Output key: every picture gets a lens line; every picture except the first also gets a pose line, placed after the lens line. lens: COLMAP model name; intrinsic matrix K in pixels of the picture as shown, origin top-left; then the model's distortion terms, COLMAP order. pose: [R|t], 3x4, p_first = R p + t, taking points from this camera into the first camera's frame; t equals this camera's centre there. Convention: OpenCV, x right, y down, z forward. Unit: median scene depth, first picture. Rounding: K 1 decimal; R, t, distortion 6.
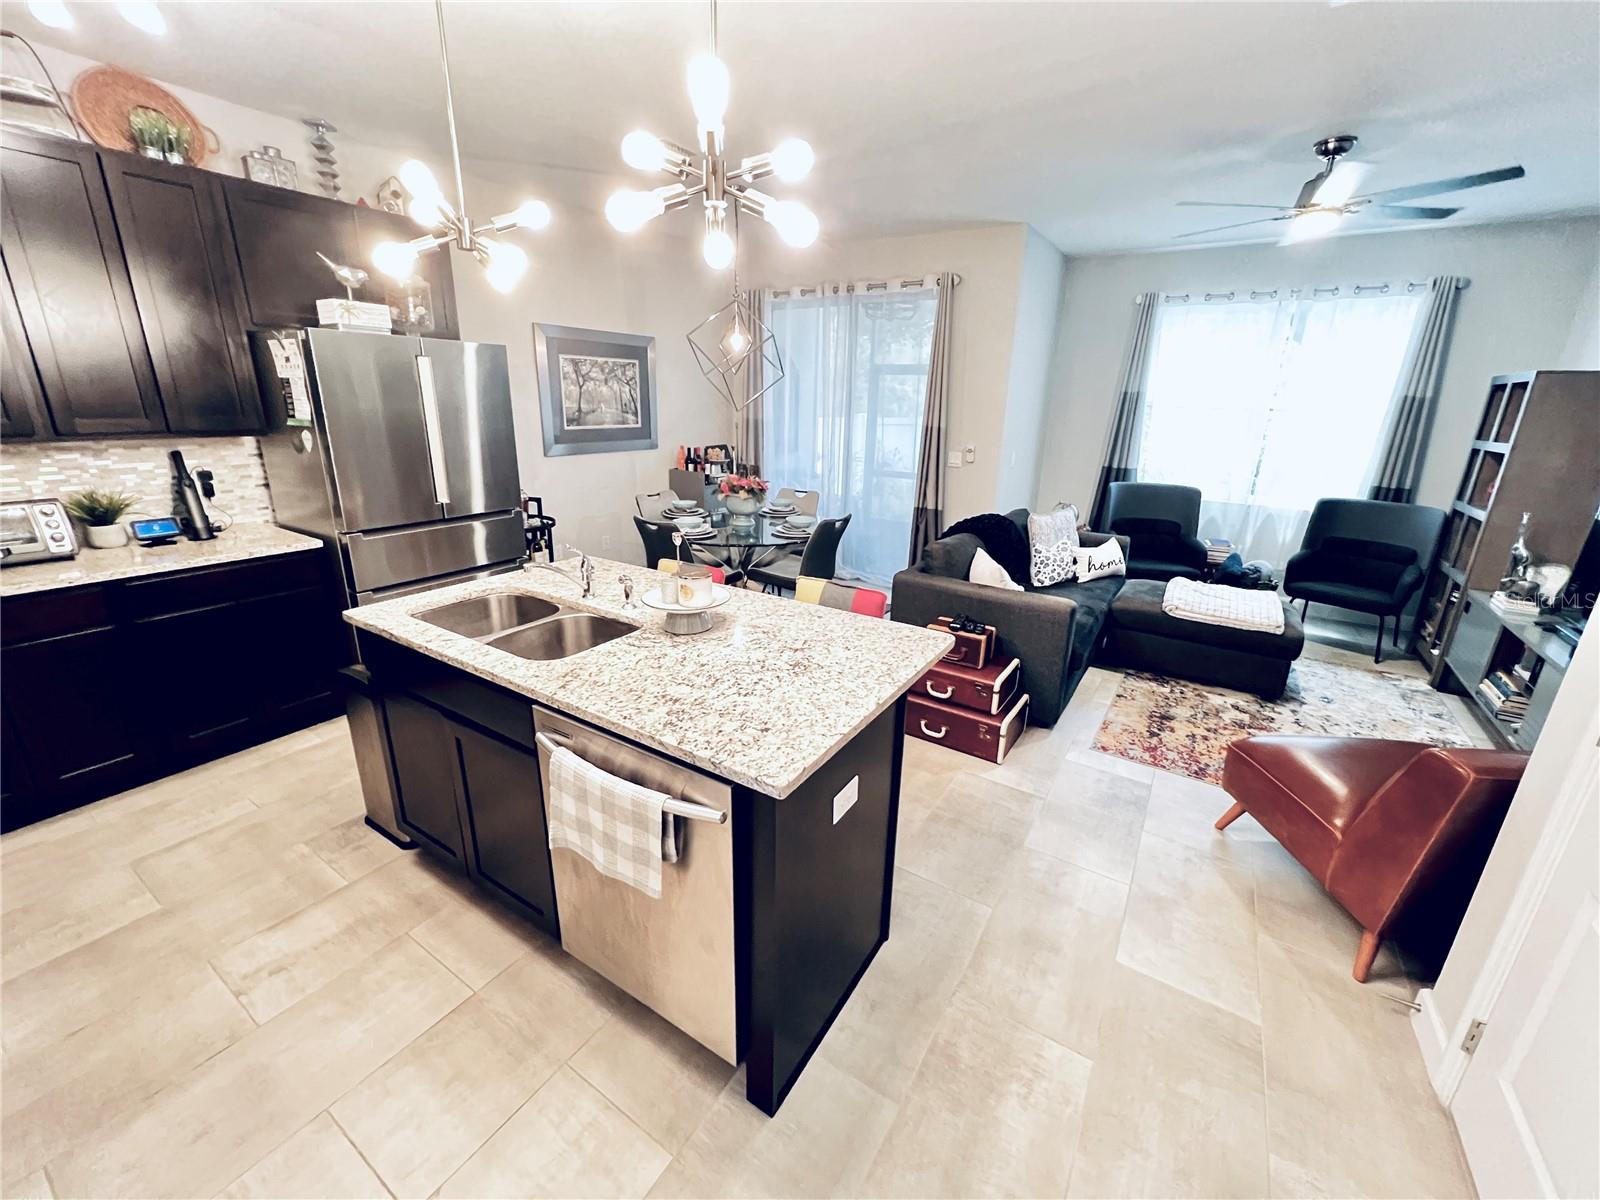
lens RADIAL K [[642.6, 0, 800.0], [0, 642.6, 600.0], [0, 0, 1]] dist [-0.001206, 0.000158]
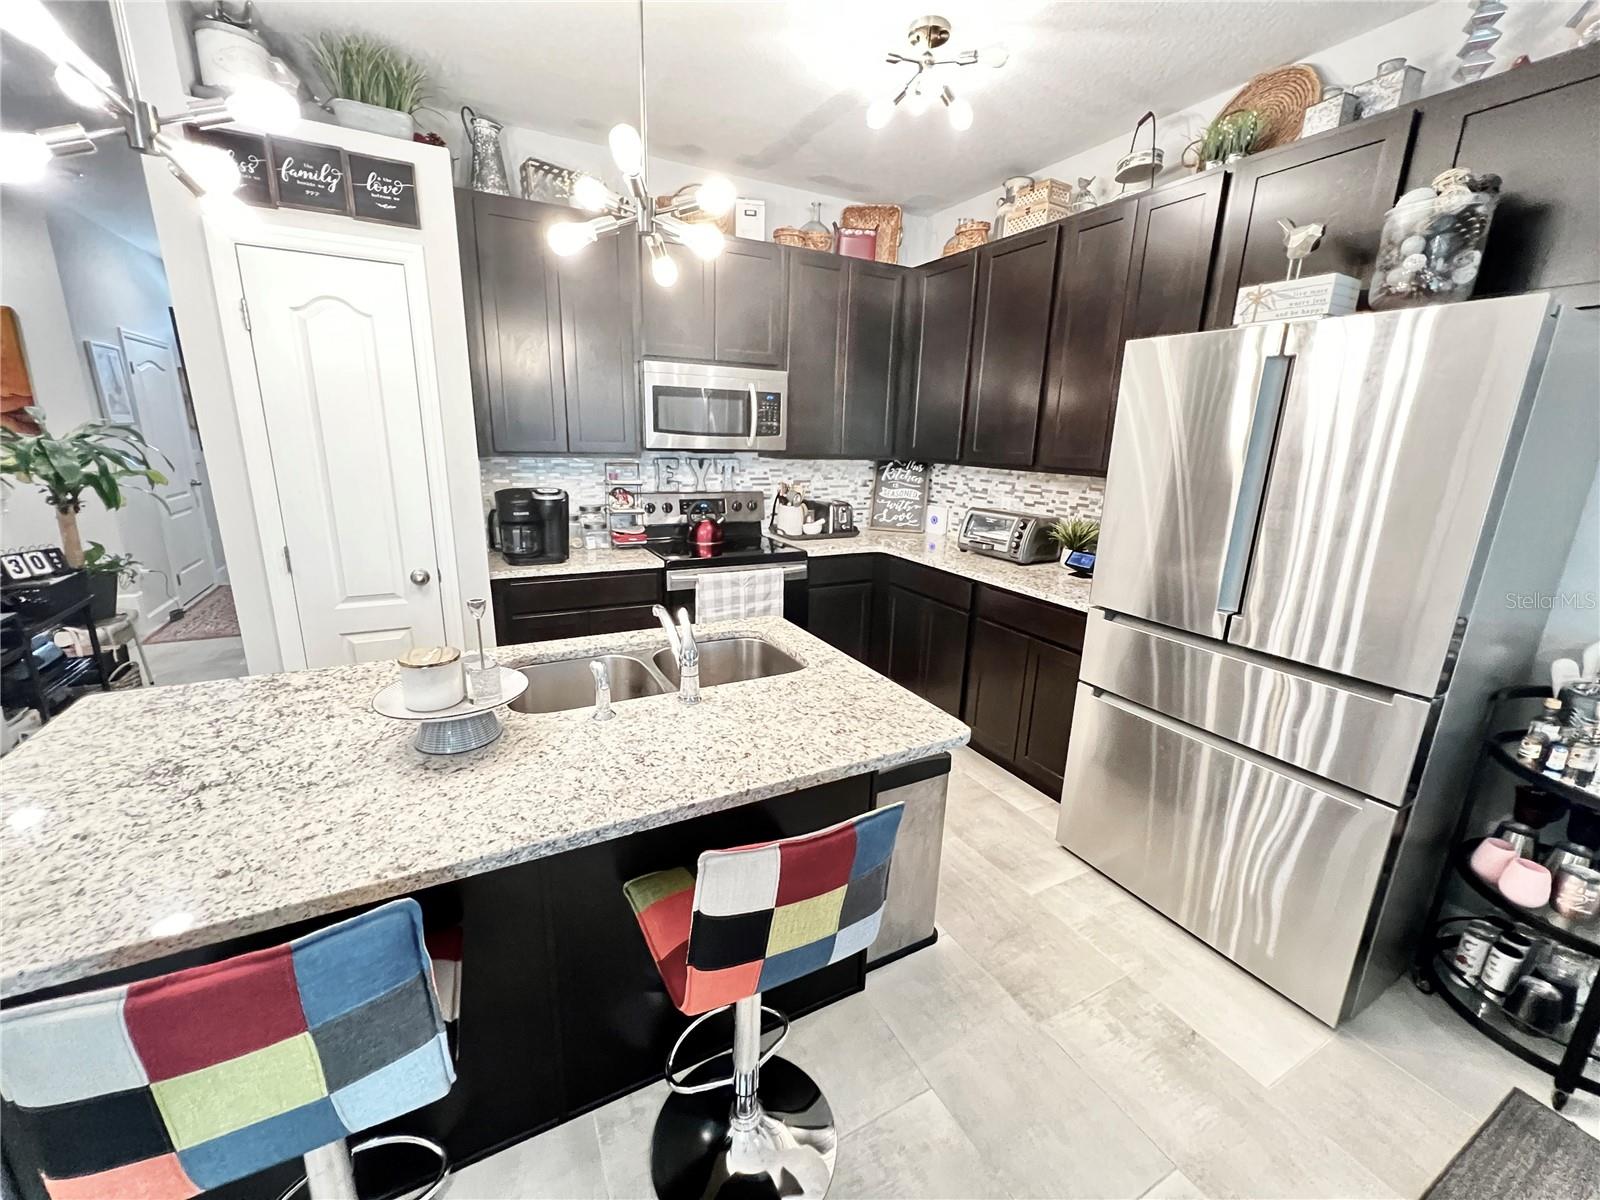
lens RADIAL K [[642.6, 0, 800.0], [0, 642.6, 600.0], [0, 0, 1]] dist [-0.001206, 0.000158]
pose [[-0.495726, 0.182223, -0.849147, 0.077479], [-0.299482, 0.881902, 0.364087, -0.182844], [0.815210, 0.434791, -0.382609, 0.646867]]
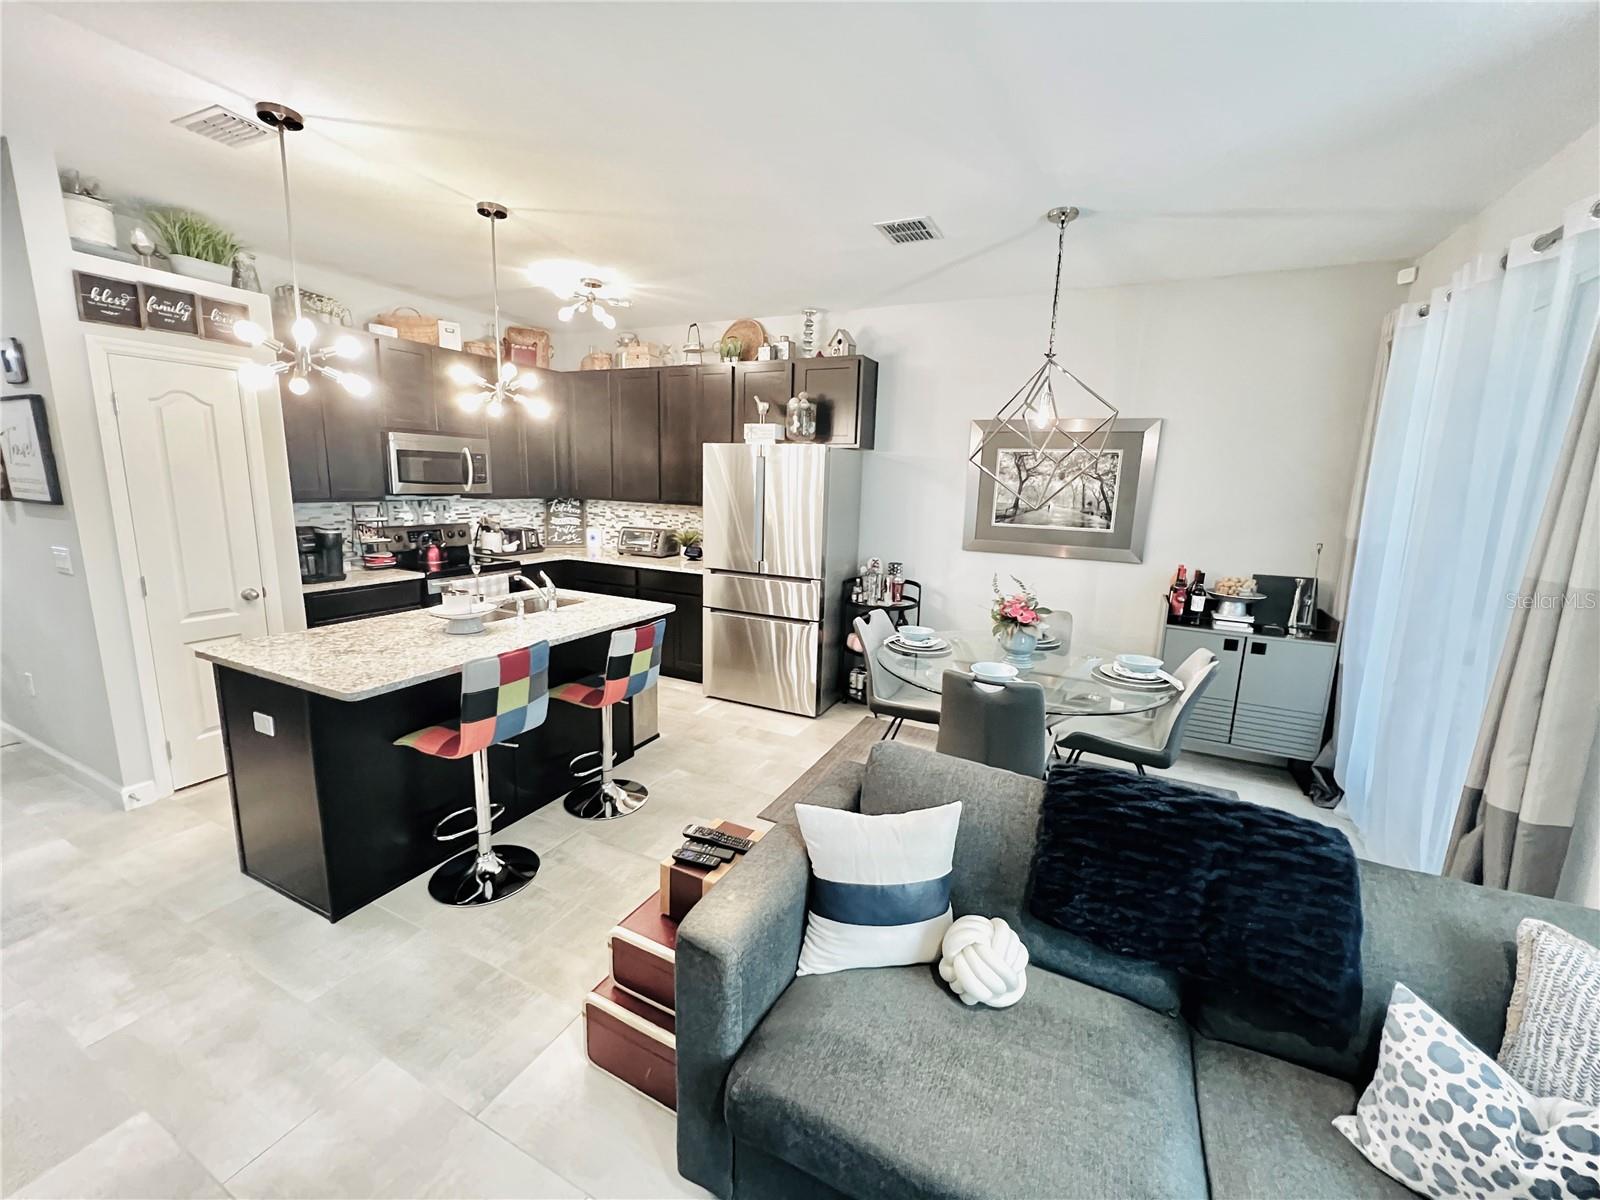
lens RADIAL K [[645.3, 0, 793.7], [0, 645.3, 597.7], [0, 0, 1]] dist [0.001097, 0.000174]
pose [[0.098447, 0.163054, -0.981693, 0.564879], [-0.327328, 0.936899, 0.122788, -0.193183], [0.939768, 0.309248, 0.145607, 0.641160]]
